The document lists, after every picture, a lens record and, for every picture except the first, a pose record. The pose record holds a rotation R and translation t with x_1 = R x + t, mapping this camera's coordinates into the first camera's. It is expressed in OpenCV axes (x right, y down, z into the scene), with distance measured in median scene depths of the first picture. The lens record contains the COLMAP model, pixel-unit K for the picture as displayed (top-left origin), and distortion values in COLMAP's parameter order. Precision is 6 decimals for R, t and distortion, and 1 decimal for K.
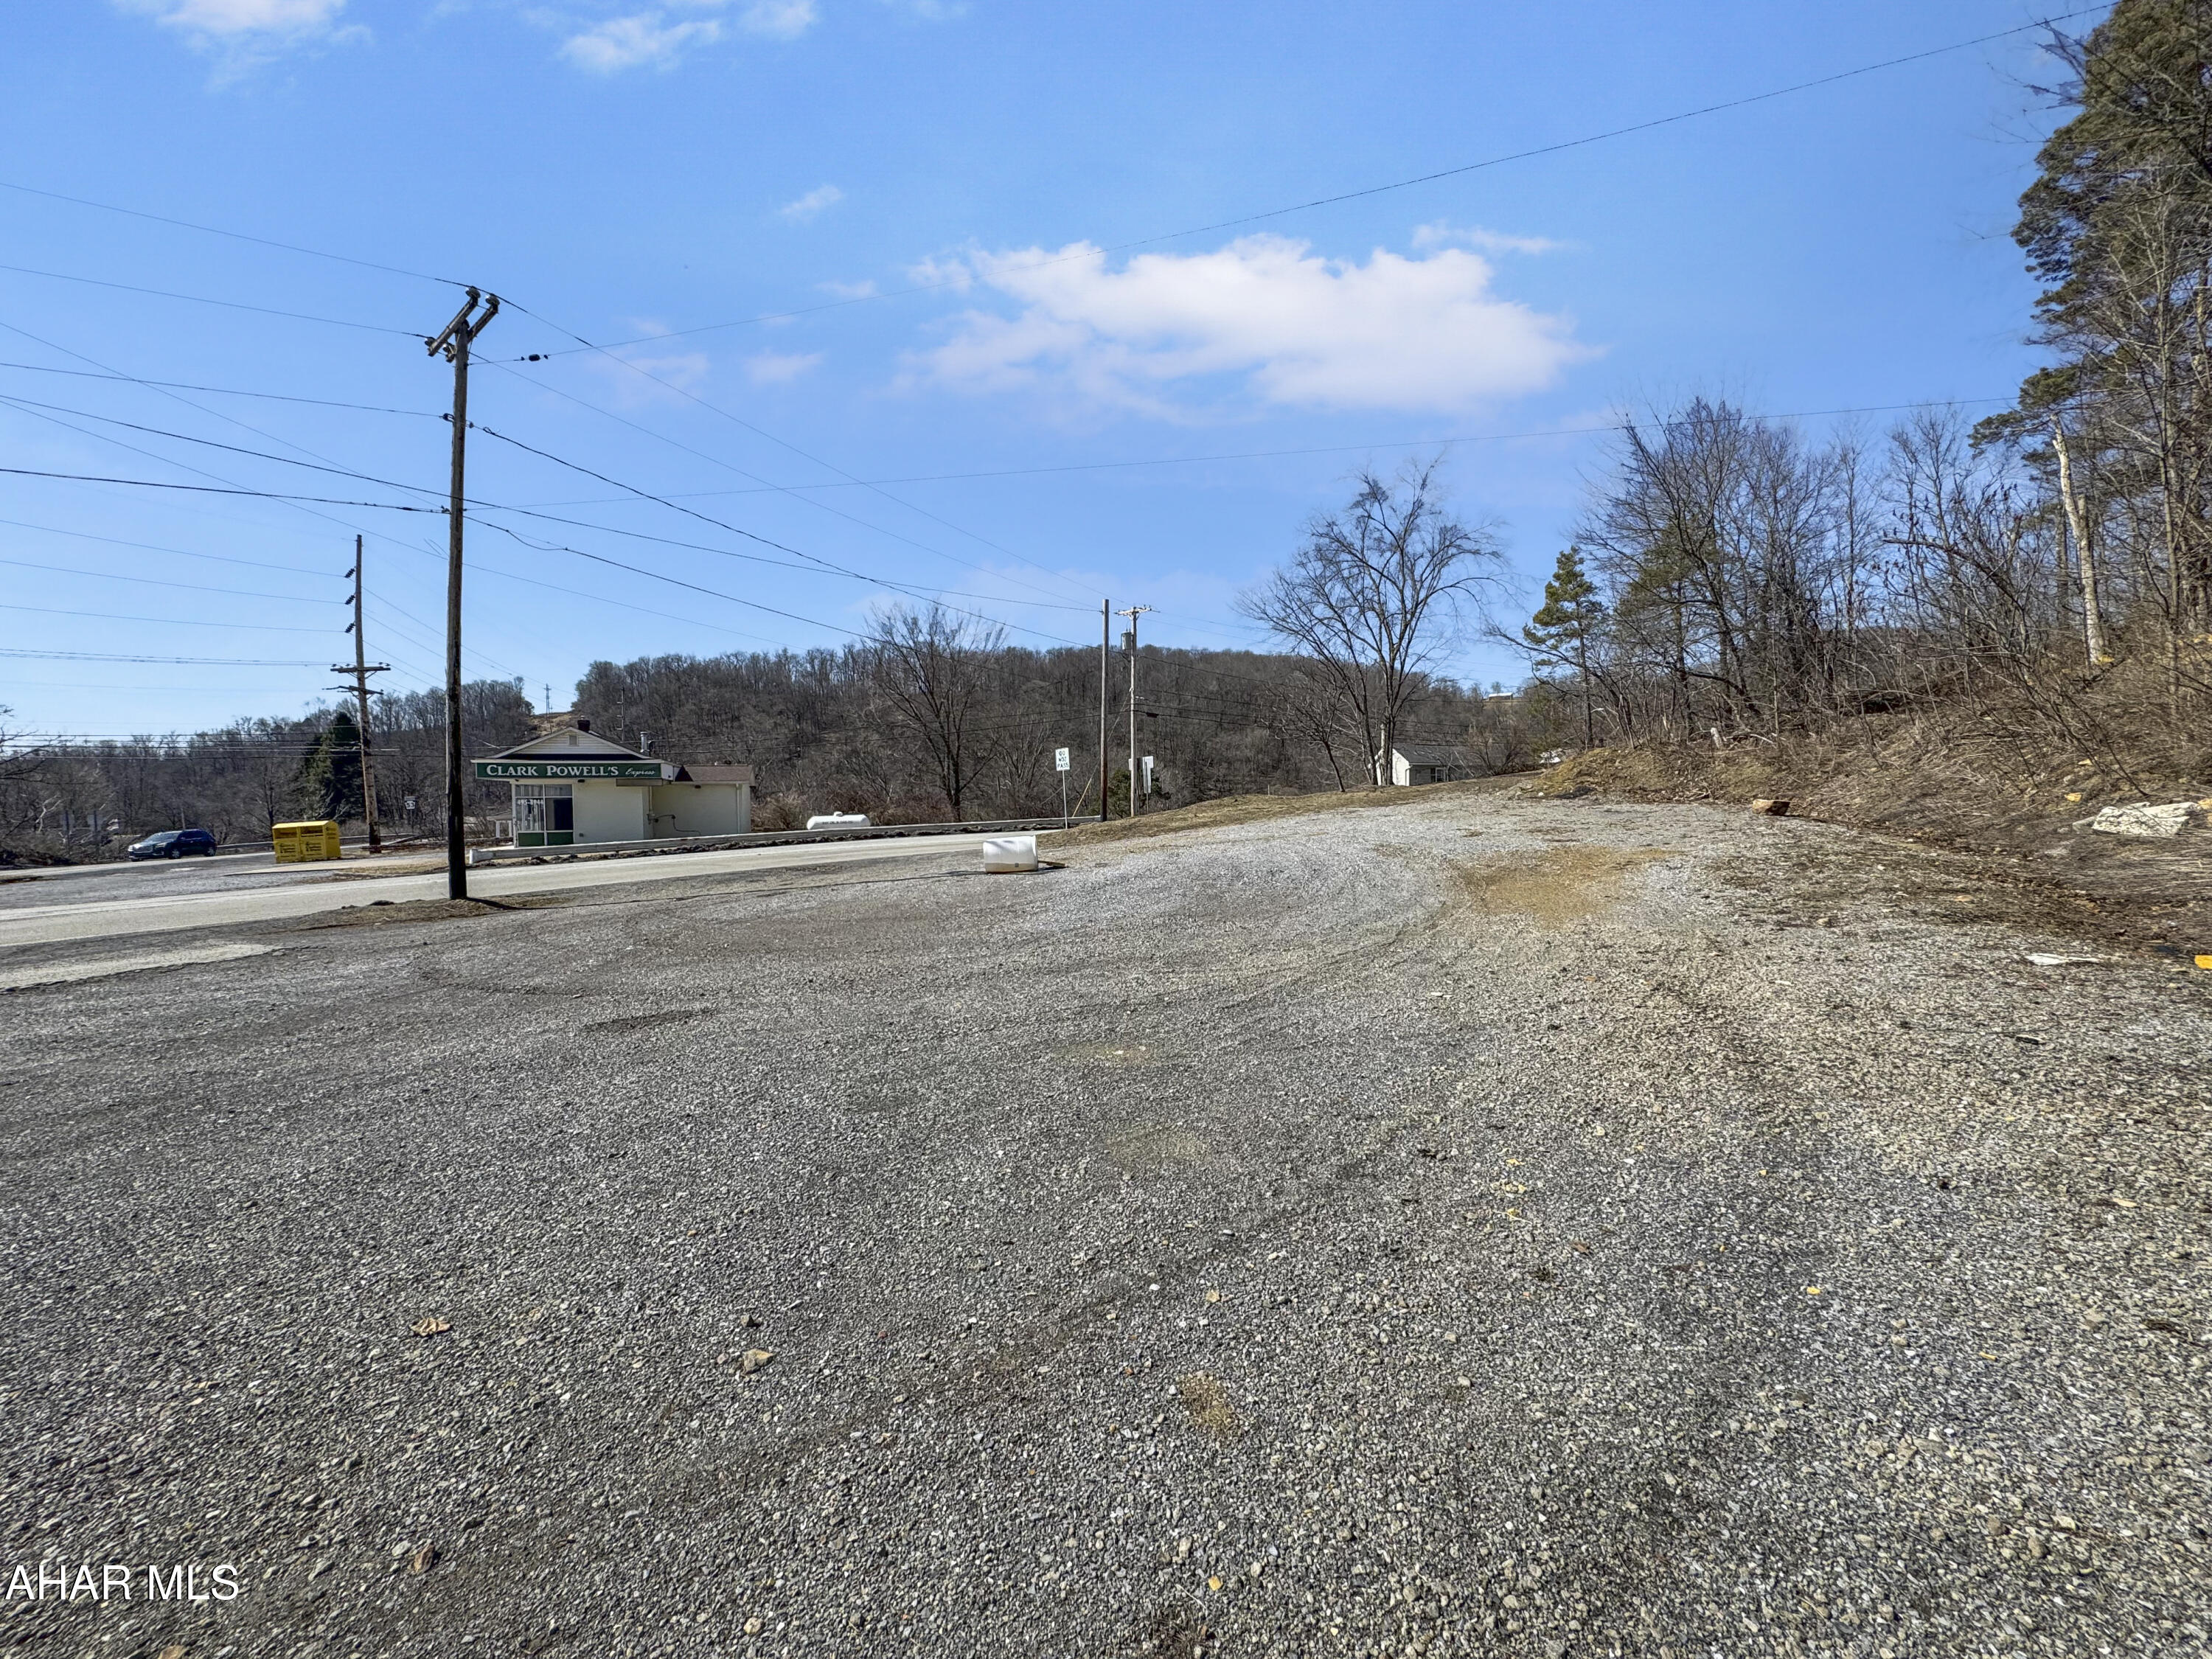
lens RADIAL K [[887.9, 0, 1100.6], [0, 887.9, 824.9], [0, 0, 1]] dist [0.000503, 0.000209]
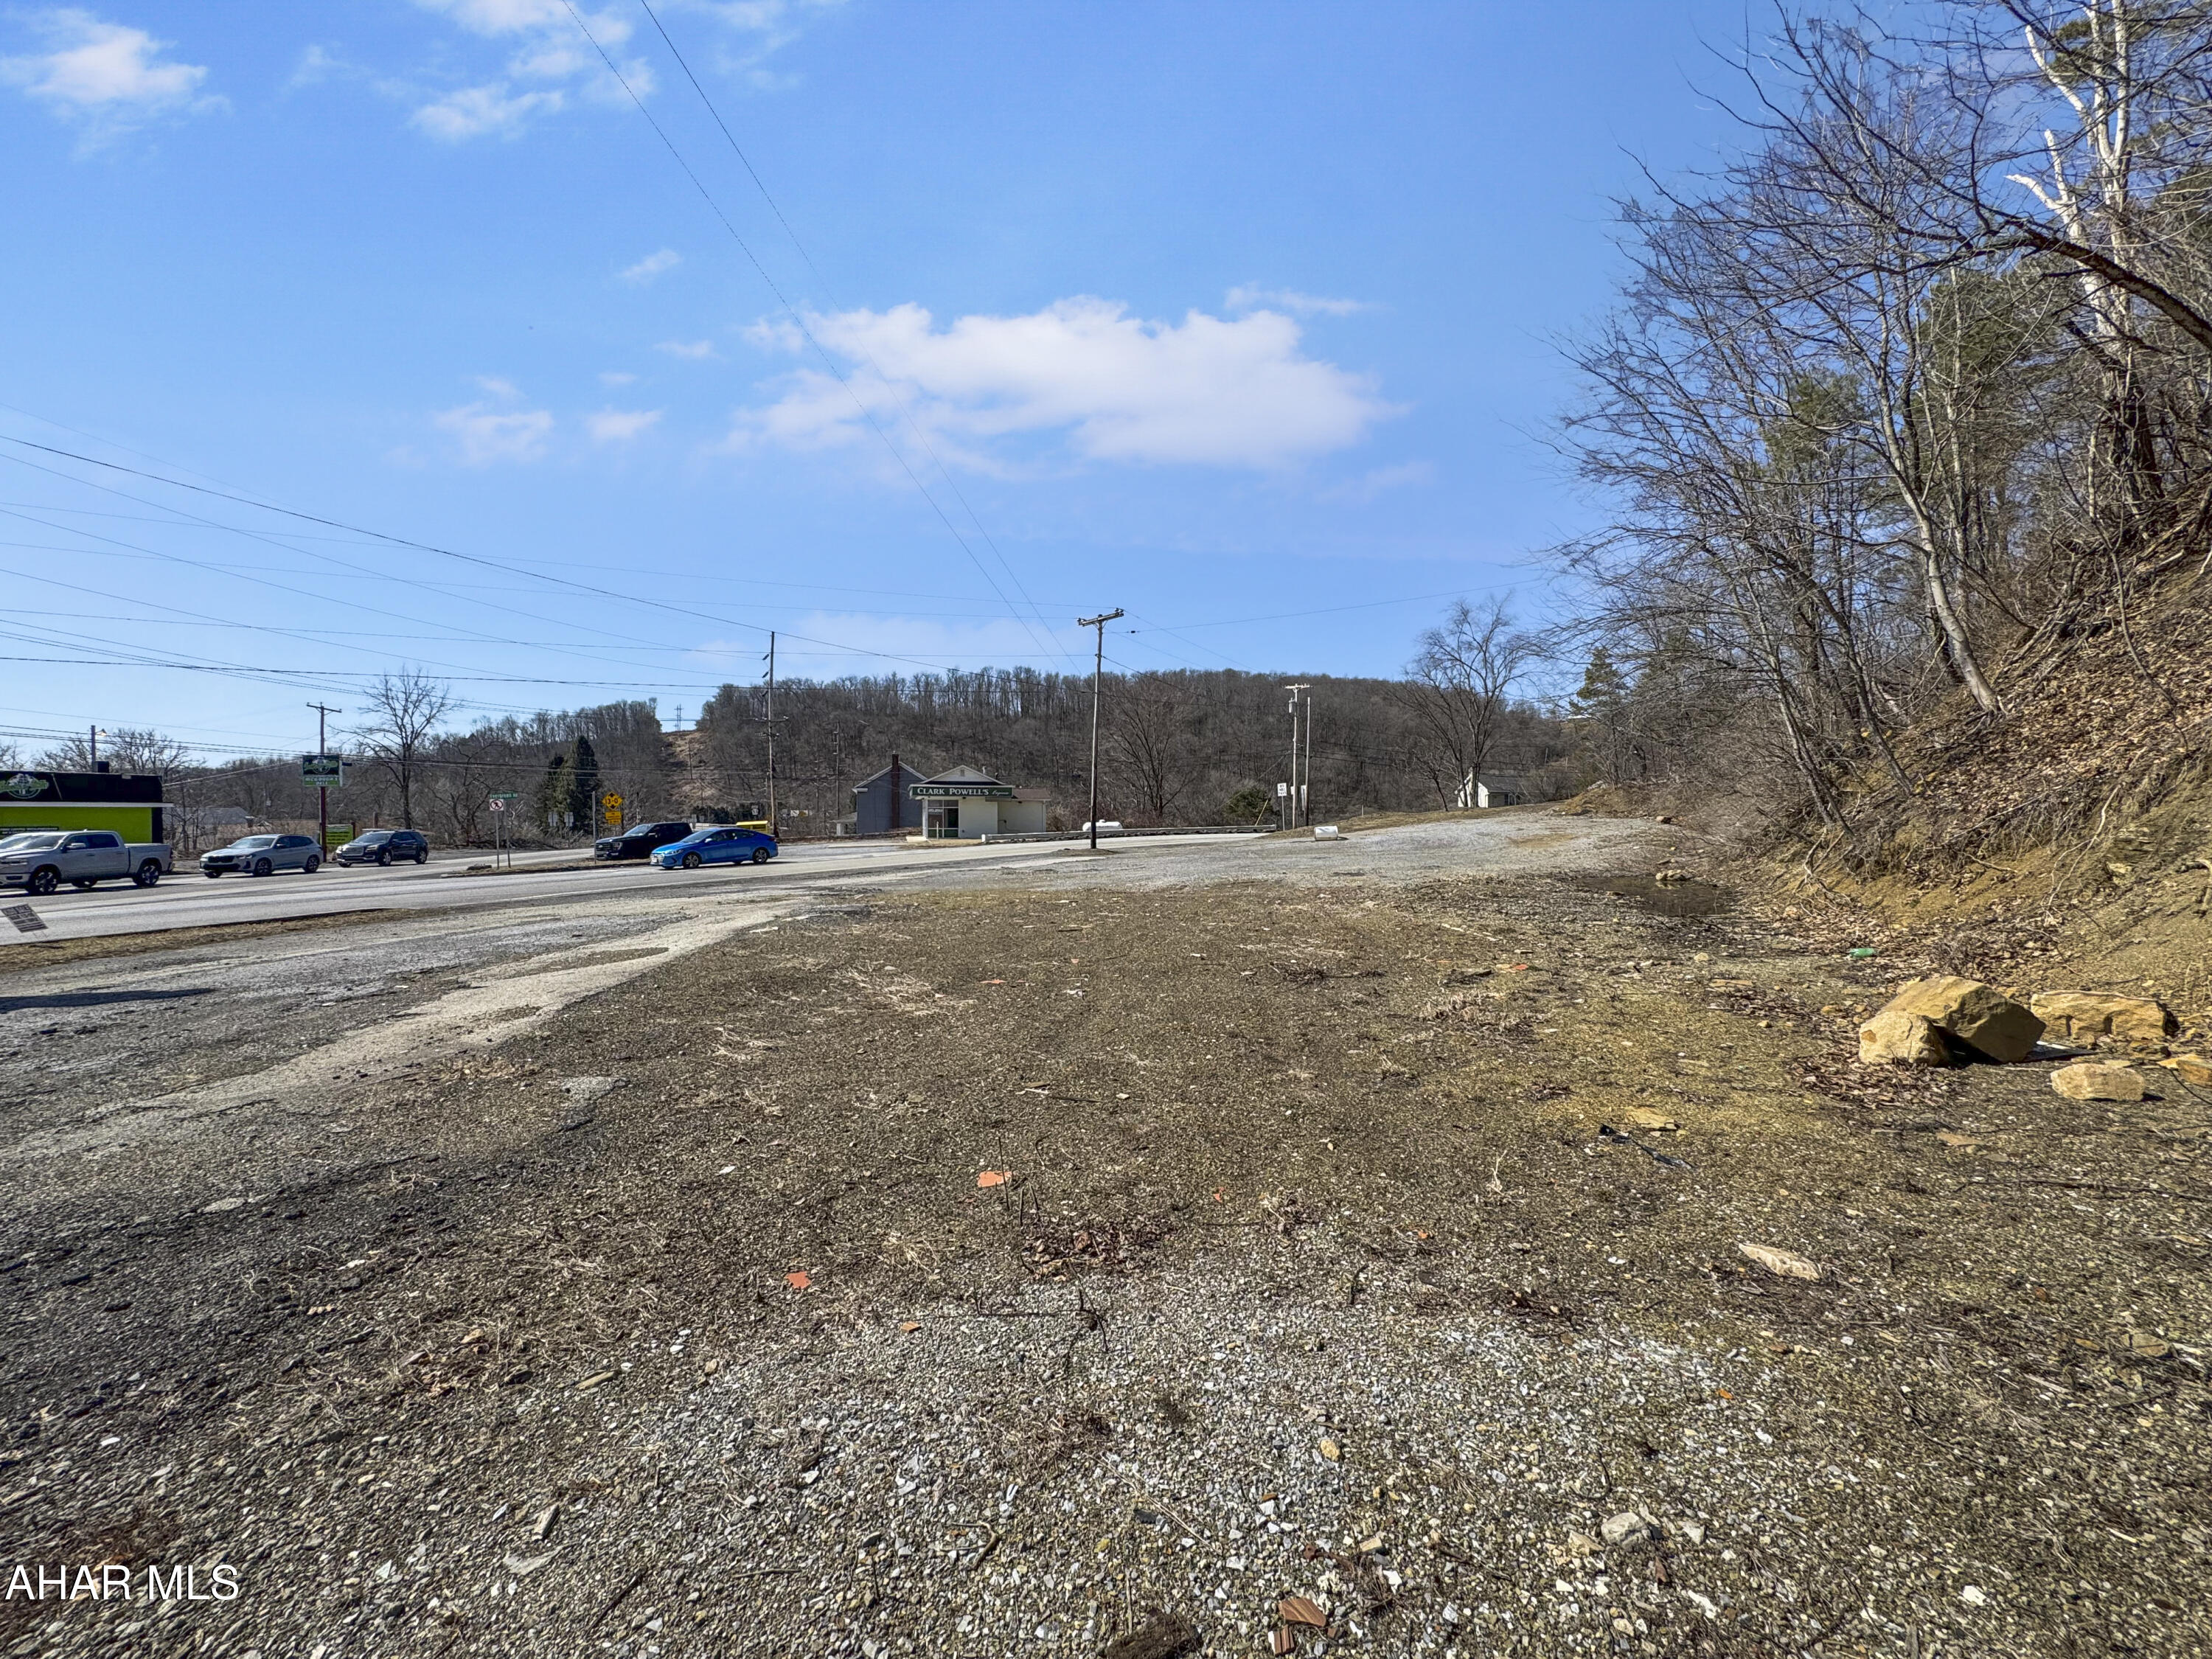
lens RADIAL K [[887.9, 0, 1104.1], [0, 887.9, 825.2], [0, 0, 1]] dist [0.000503, 0.000209]
pose [[0.997549, 0.014103, -0.068532, -0.175240], [-0.015358, 0.999723, -0.017814, 0.020302], [0.068262, 0.018823, 0.997490, -0.480274]]
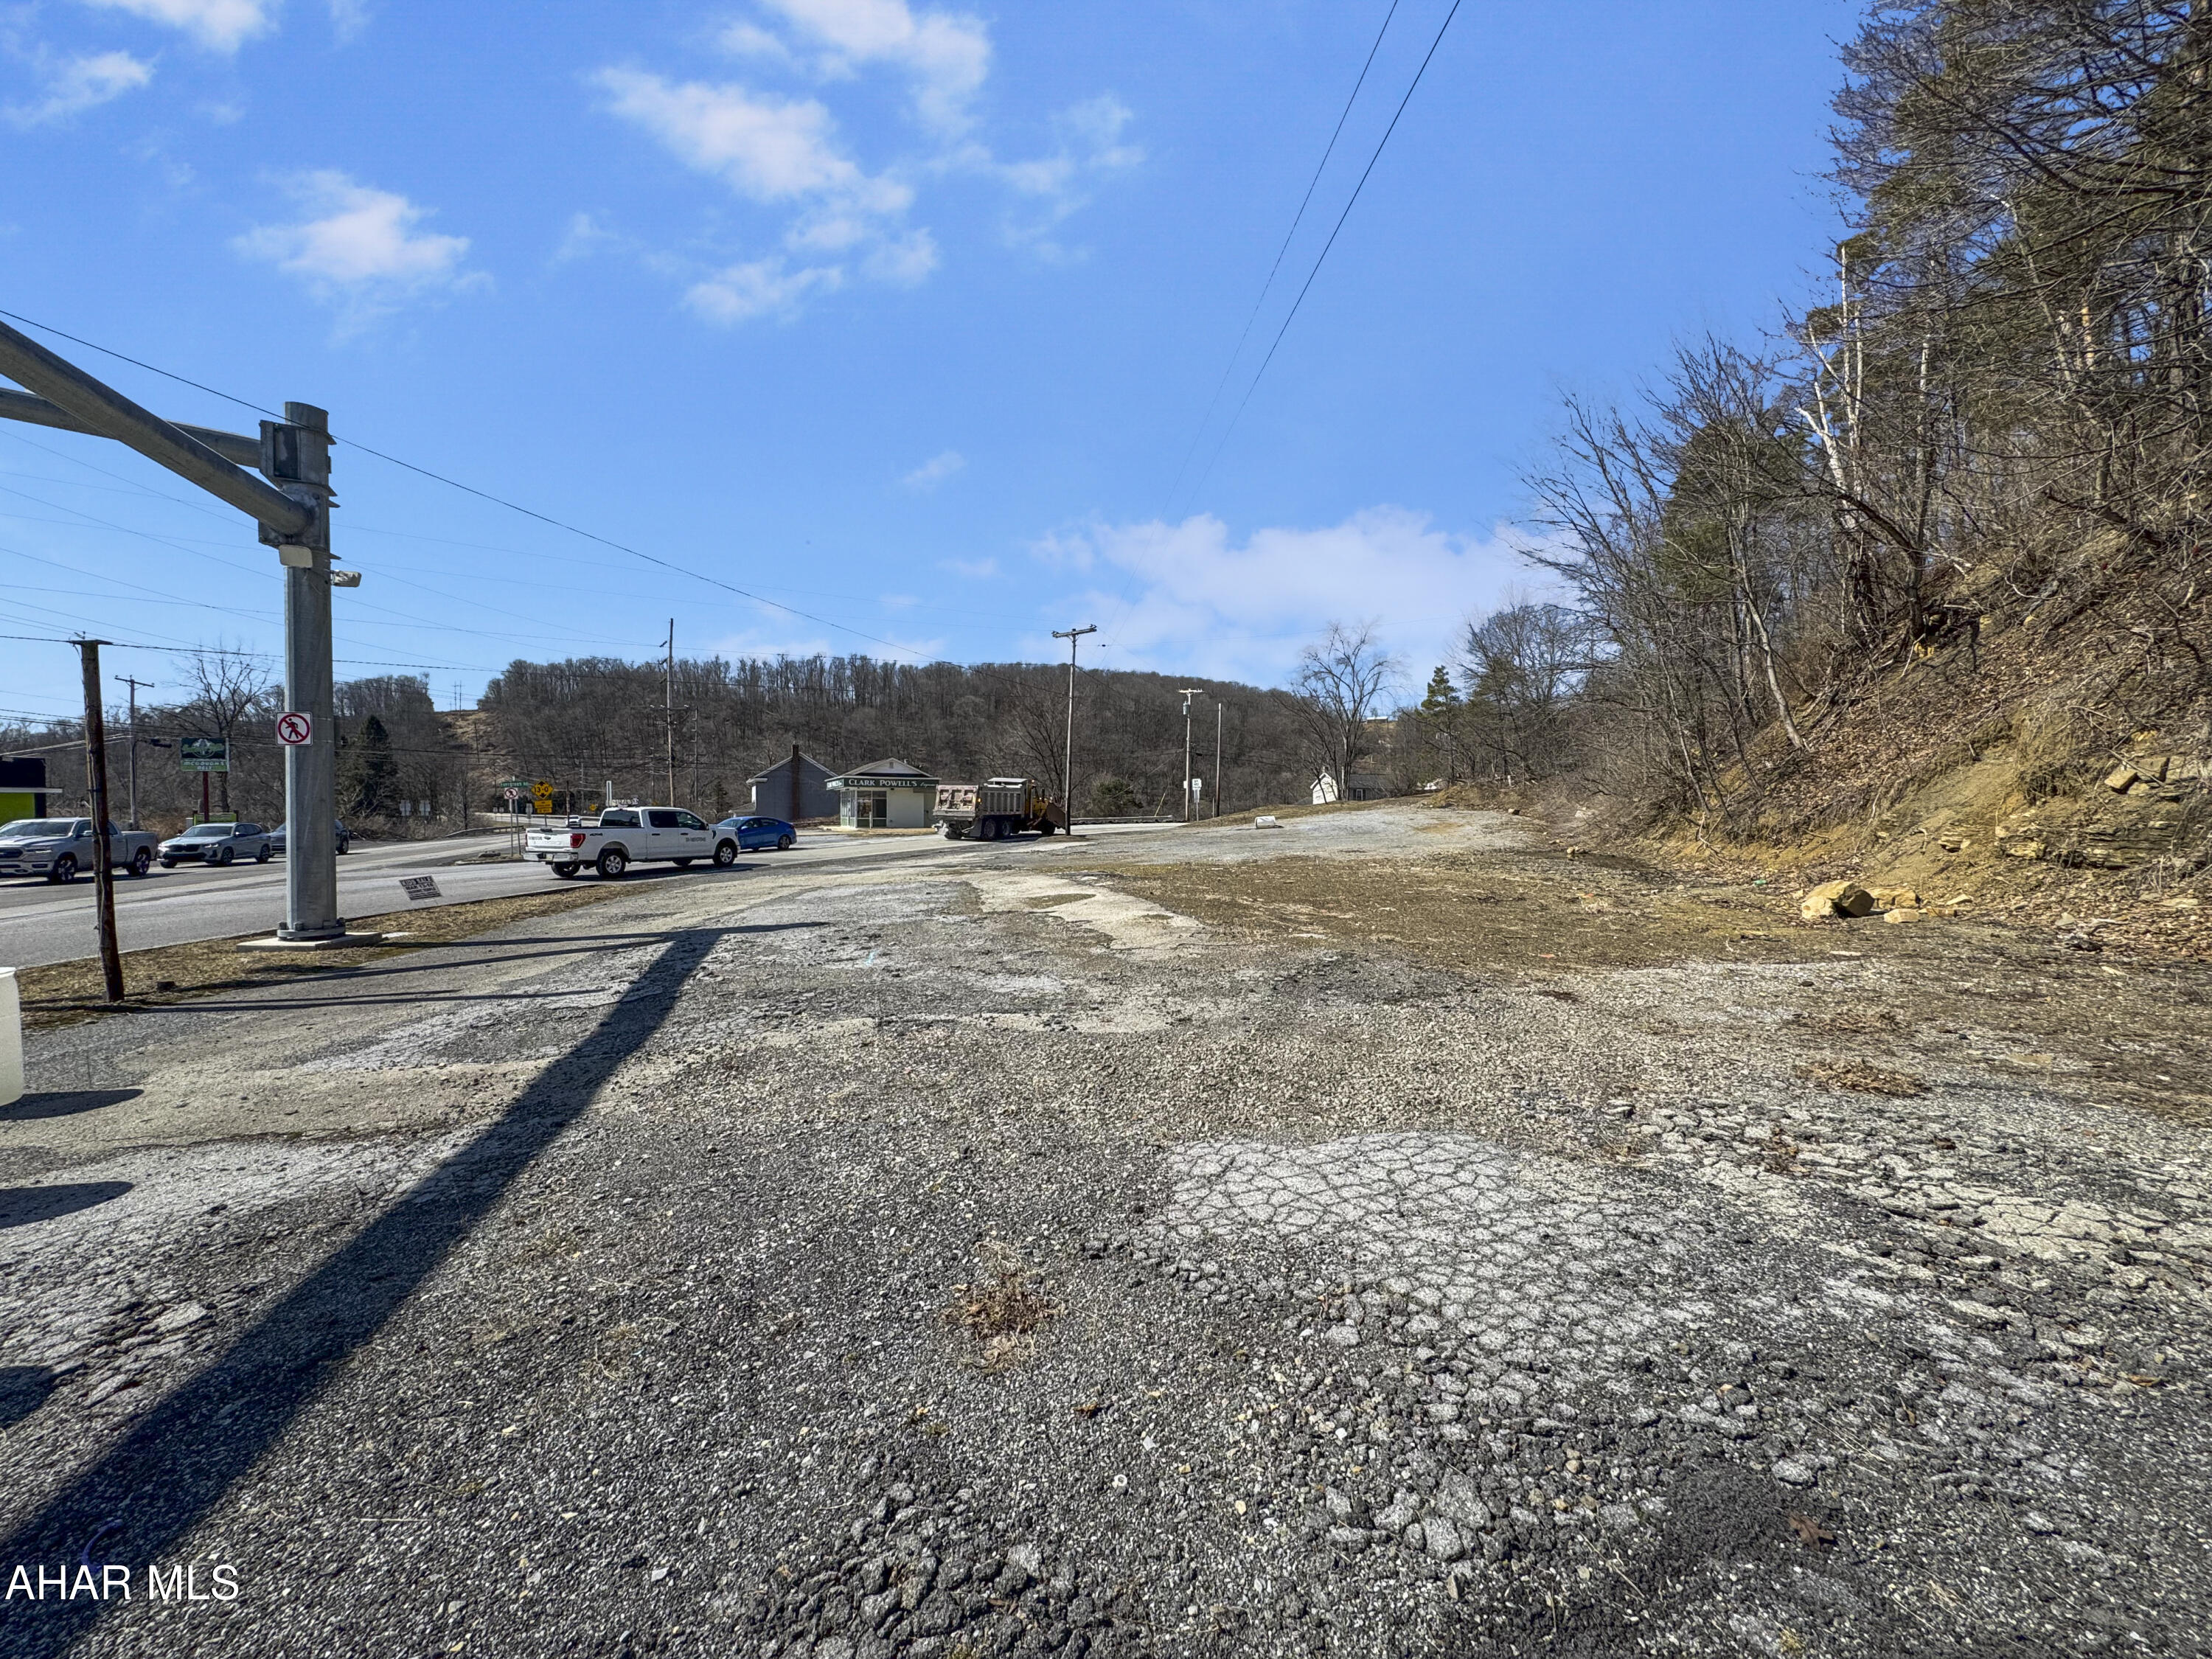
lens RADIAL K [[887.9, 0, 1105.8], [0, 887.9, 823.9], [0, 0, 1]] dist [0.000503, 0.000209]
pose [[0.991205, 0.015034, 0.131481, -0.323144], [-0.013469, 0.999828, -0.012783, 0.026429], [-0.131651, 0.010899, 0.991236, -0.588365]]
